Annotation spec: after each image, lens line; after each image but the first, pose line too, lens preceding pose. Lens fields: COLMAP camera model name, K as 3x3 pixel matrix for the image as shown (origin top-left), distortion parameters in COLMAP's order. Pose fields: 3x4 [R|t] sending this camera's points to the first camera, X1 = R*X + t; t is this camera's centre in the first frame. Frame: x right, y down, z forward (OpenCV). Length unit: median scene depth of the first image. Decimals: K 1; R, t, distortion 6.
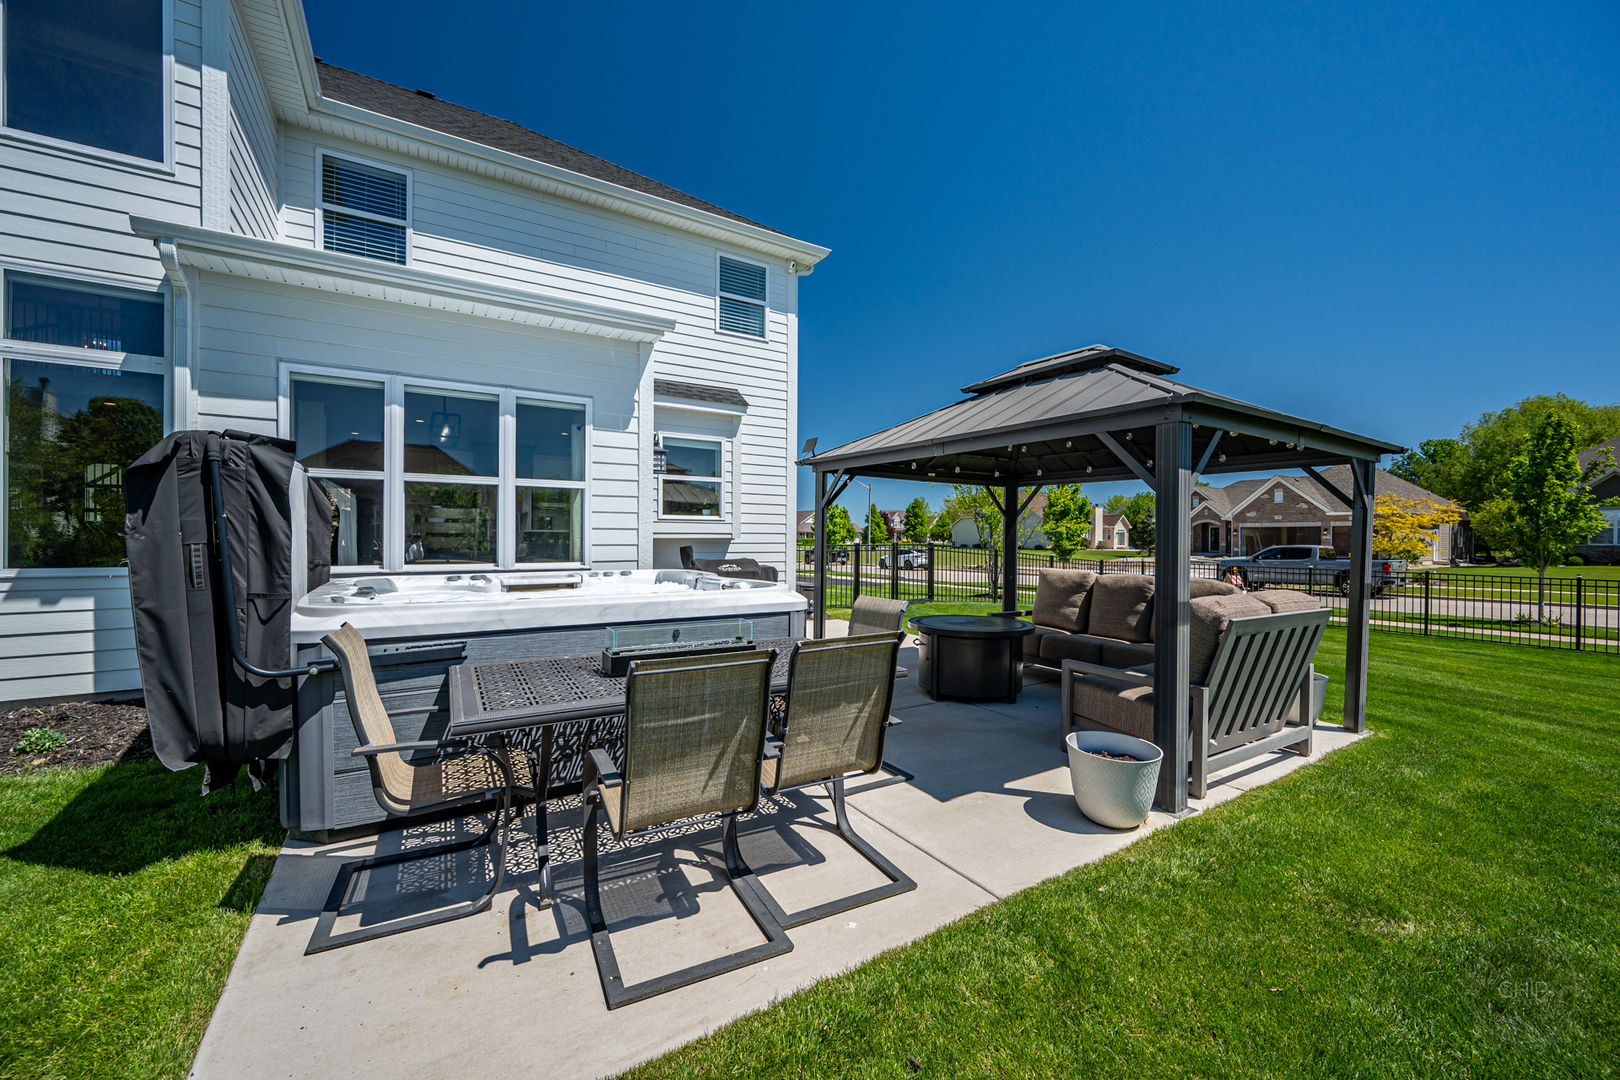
lens RADIAL K [[632.8, 0, 811.1], [0, 632.8, 543.2], [0, 0, 1]] dist [-0.002322, -0.000130]
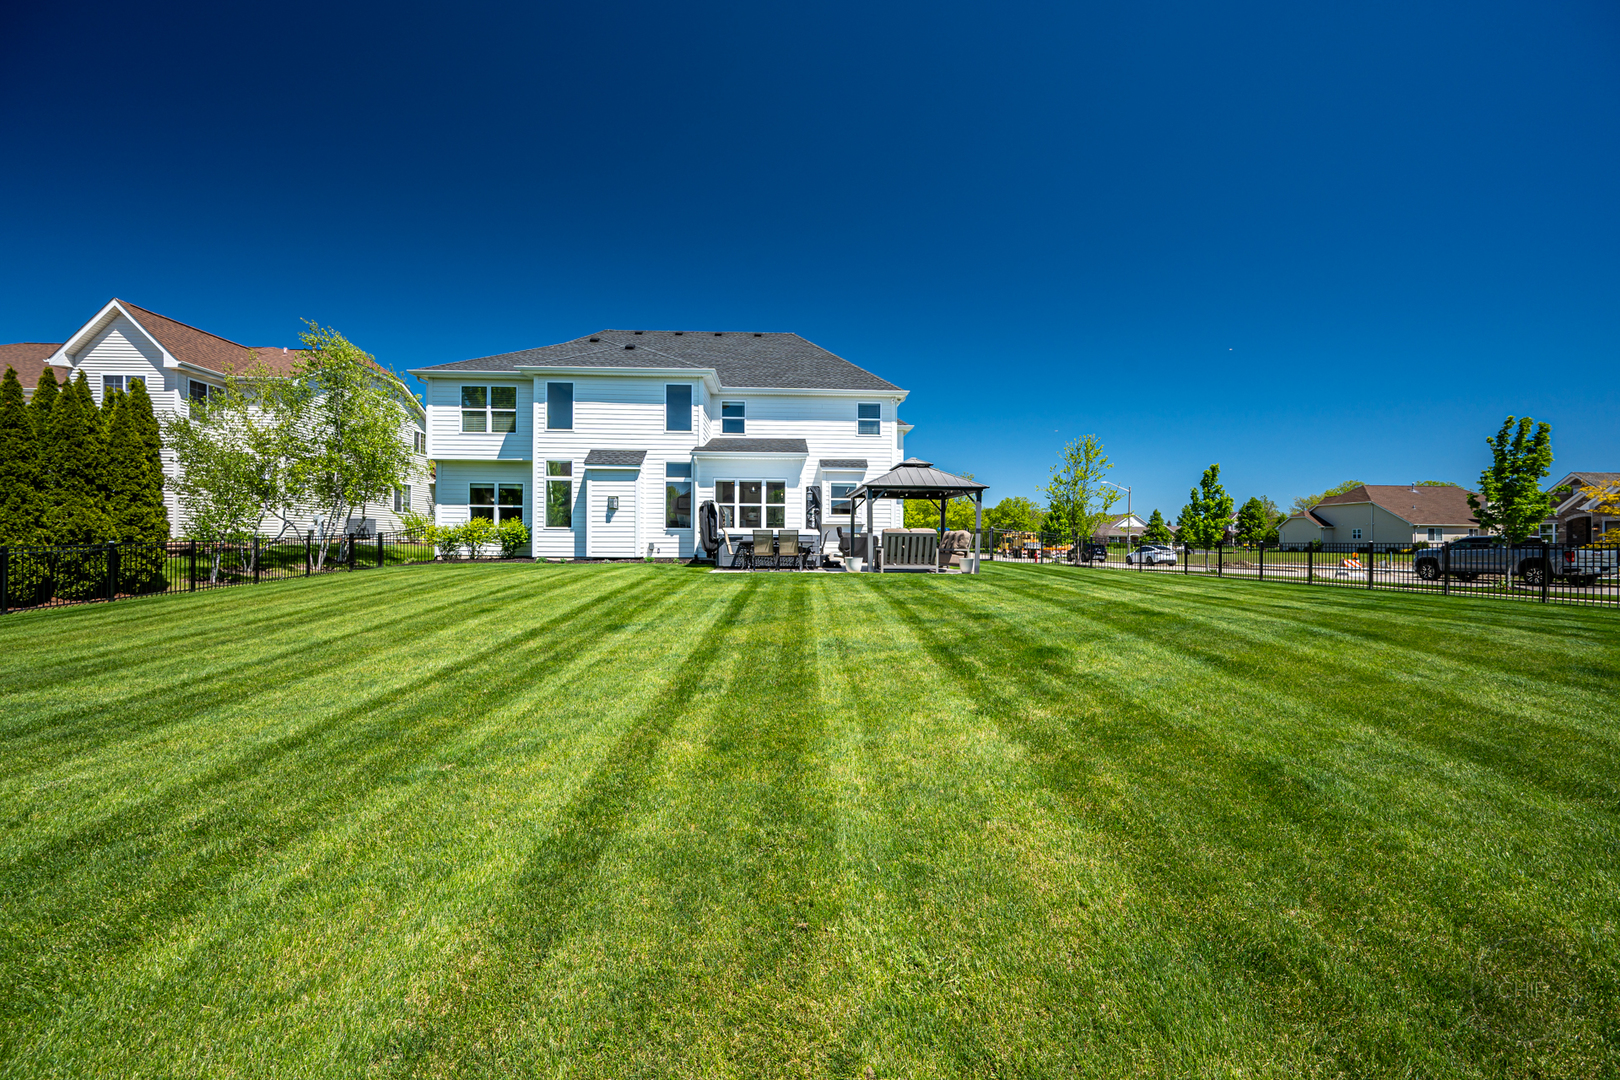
lens RADIAL K [[632.8, 0, 816.7], [0, 632.8, 539.3], [0, 0, 1]] dist [-0.002322, -0.000130]
pose [[0.875942, -0.003518, -0.482404, 1.152935], [-0.005039, 0.999852, -0.016441, 0.118001], [0.482390, 0.016832, 0.875795, -1.515485]]
